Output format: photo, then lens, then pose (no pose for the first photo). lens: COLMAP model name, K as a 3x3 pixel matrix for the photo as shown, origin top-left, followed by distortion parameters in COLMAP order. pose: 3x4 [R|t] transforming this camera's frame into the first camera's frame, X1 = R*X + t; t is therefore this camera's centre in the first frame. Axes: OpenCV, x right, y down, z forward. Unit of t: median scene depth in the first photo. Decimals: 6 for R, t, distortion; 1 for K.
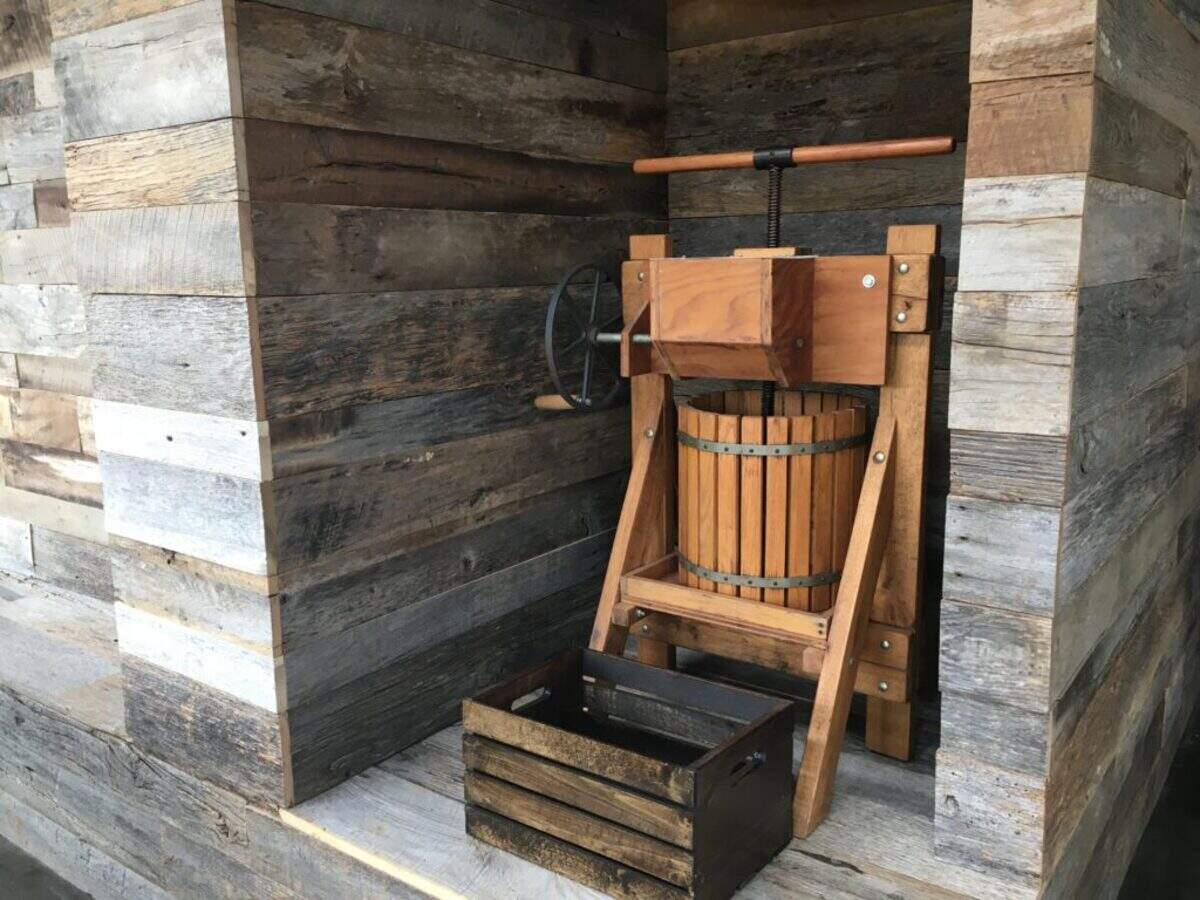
lens RADIAL K [[1023.3, 0, 600.3], [0, 1023.3, 451.1], [0, 0, 1]] dist [0.095706, -0.125602]
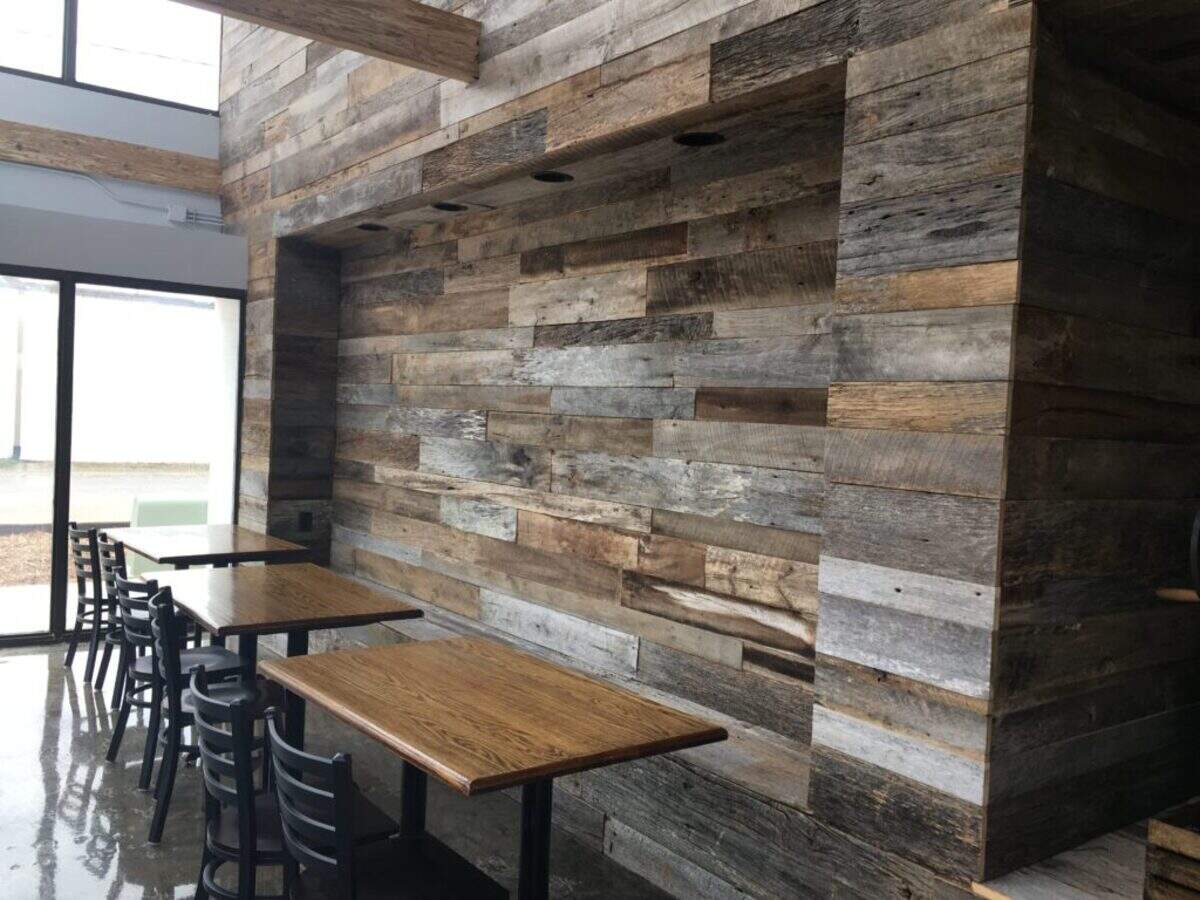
lens RADIAL K [[1023.3, 0, 600.9], [0, 1023.3, 451.1], [0, 0, 1]] dist [0.095706, -0.125602]
pose [[0.955871, 0.073755, -0.284378, -0.403816], [-0.117884, 0.982921, -0.141312, 0.046141], [0.269099, 0.168600, 0.948240, -0.453662]]
